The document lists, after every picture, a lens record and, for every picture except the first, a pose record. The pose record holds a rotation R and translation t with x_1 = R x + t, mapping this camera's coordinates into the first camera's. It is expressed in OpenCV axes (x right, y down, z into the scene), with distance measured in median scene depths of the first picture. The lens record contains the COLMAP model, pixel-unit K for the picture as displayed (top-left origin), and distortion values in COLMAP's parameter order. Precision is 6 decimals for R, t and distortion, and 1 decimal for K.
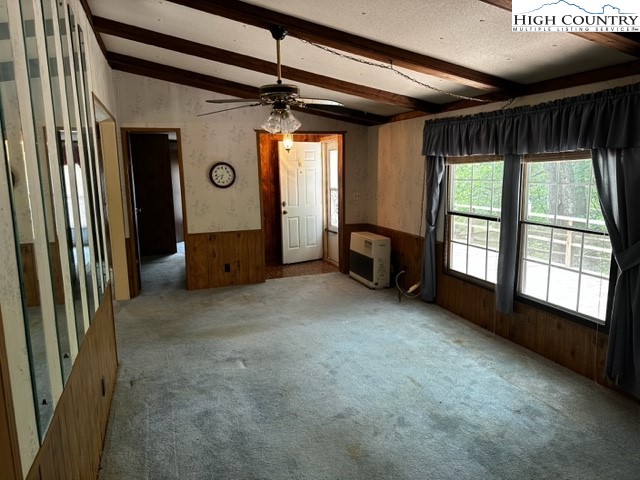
lens RADIAL K [[441.5, 0, 313.7], [0, 441.5, 238.3], [0, 0, 1]] dist [0.113568, -0.174032]
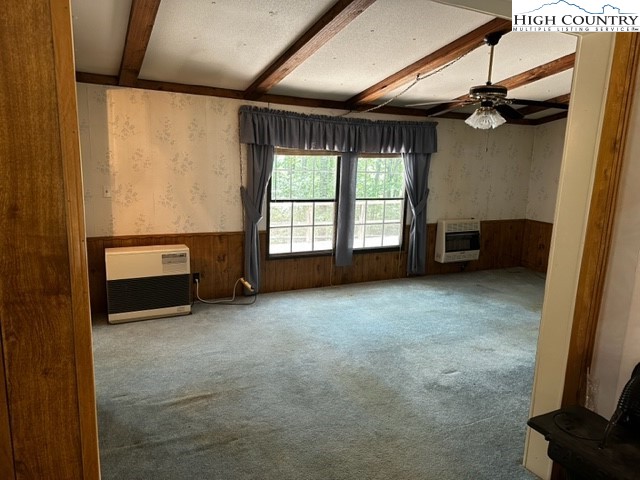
lens RADIAL K [[447.6, 0, 317.9], [0, 447.6, 241.2], [0, 0, 1]] dist [0.044375, -0.051985]
pose [[-0.129888, -0.176515, 0.975690, -0.796523], [0.120939, 0.973859, 0.192283, -0.163152], [-0.984125, 0.142974, -0.105145, 1.074151]]
